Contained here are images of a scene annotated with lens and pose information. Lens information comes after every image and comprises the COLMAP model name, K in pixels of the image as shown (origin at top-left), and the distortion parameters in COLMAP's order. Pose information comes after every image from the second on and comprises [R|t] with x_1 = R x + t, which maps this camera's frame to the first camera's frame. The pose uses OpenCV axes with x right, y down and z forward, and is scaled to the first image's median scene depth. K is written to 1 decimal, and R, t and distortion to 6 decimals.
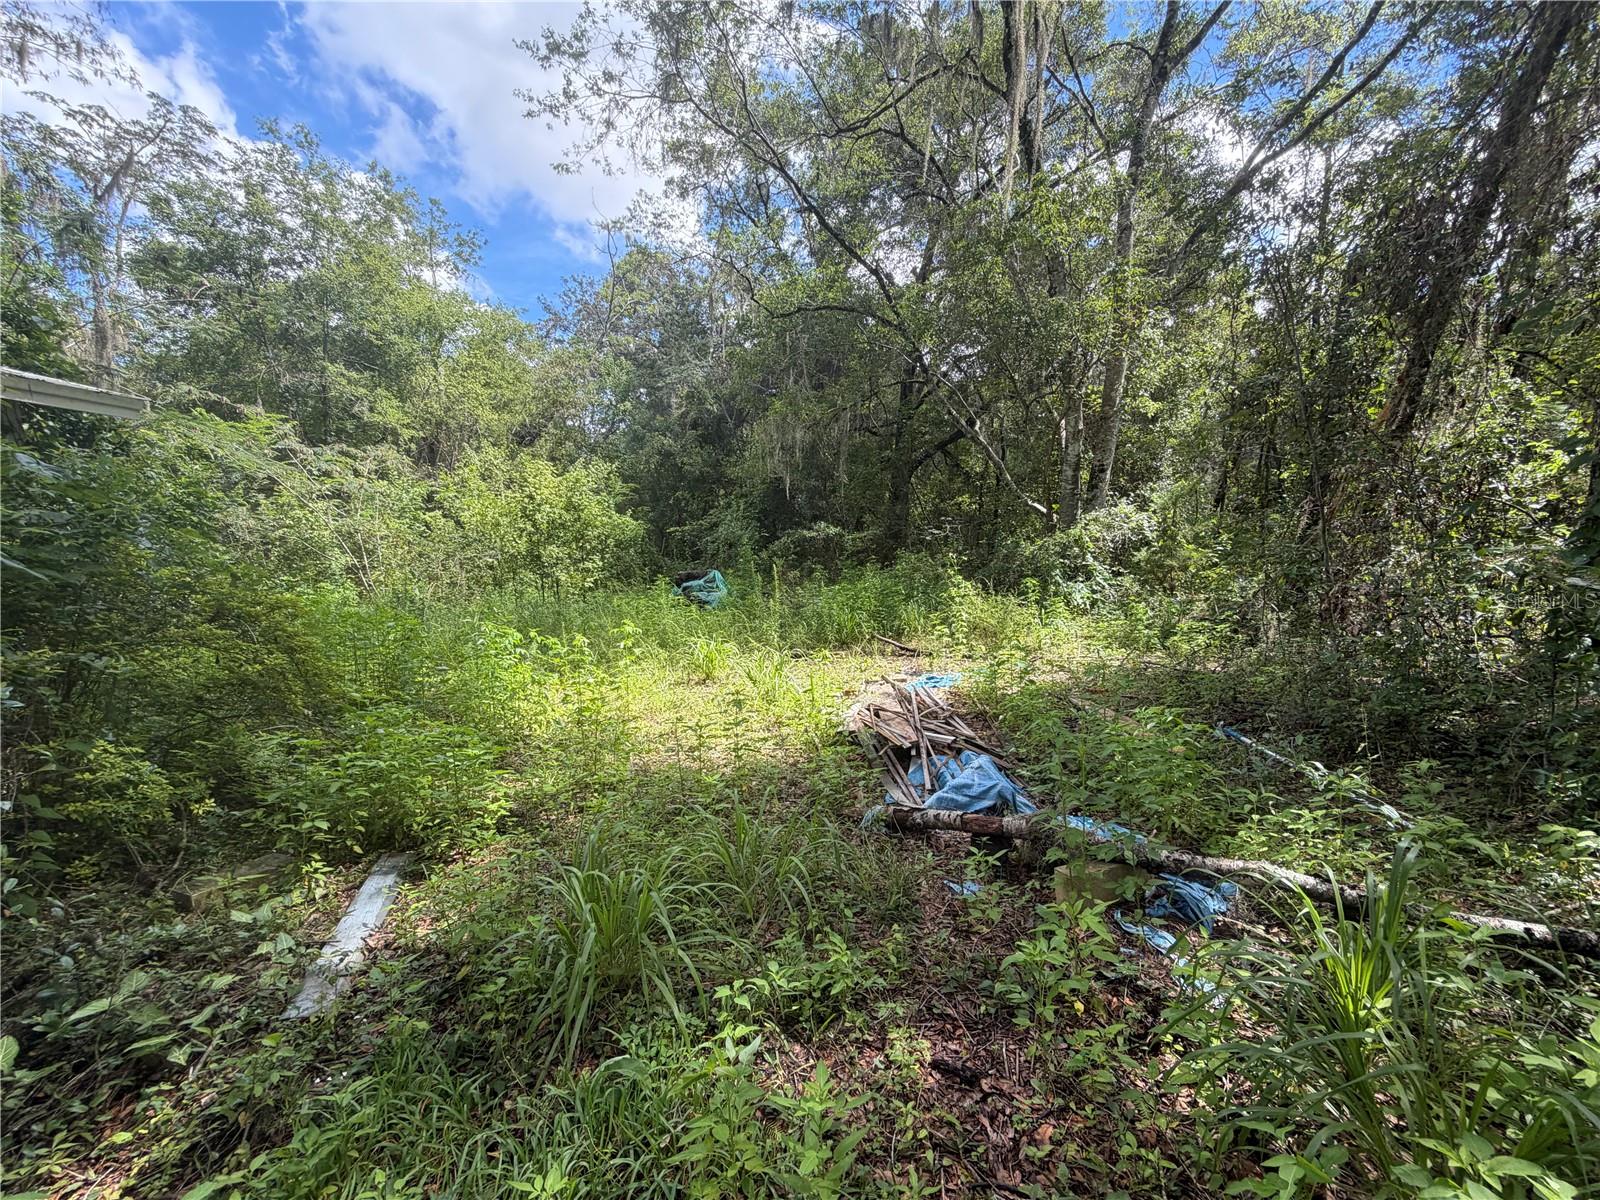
lens RADIAL K [[642.8, 0, 802.0], [0, 642.8, 605.5], [0, 0, 1]] dist [0.002104, 0.000066]
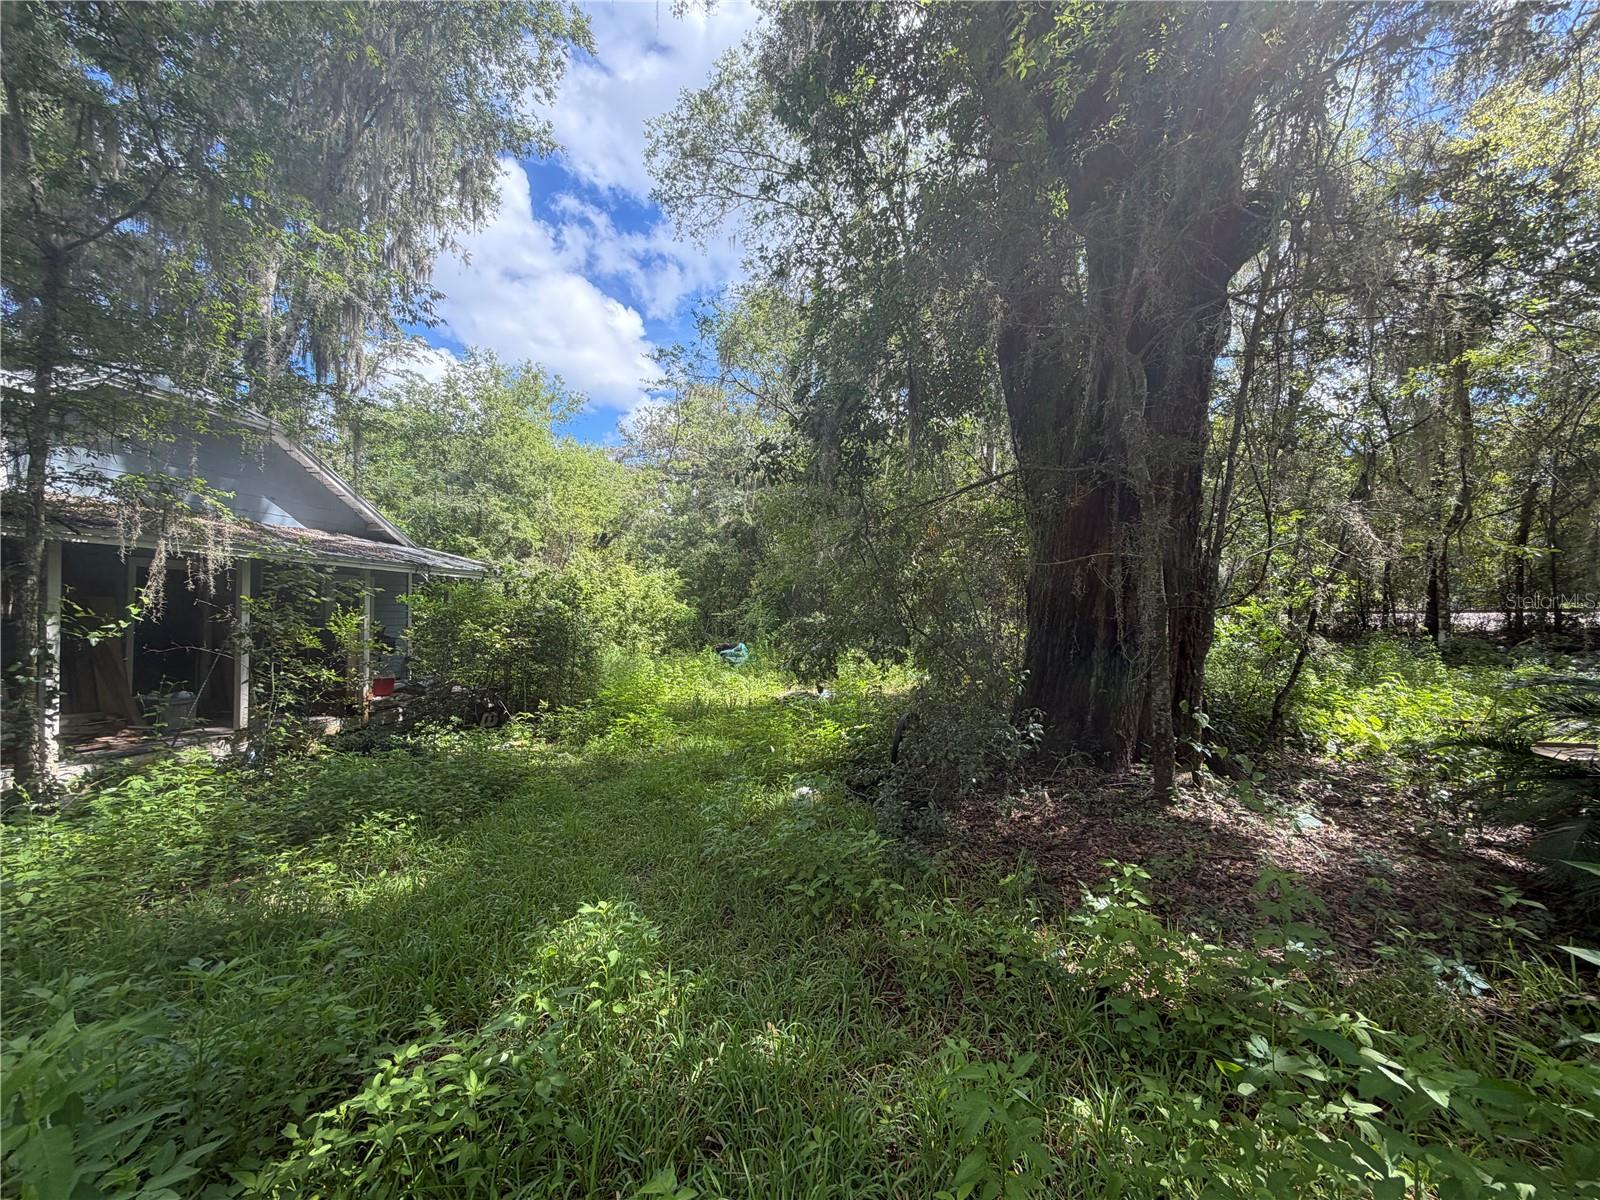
lens RADIAL K [[642.8, 0, 802.0], [0, 642.8, 601.4], [0, 0, 1]] dist [0.002104, 0.000066]
pose [[0.998073, 0.018961, -0.059083, 0.075037], [-0.026086, 0.992156, -0.122256, 0.023023], [0.056302, 0.123562, 0.990738, -0.407370]]
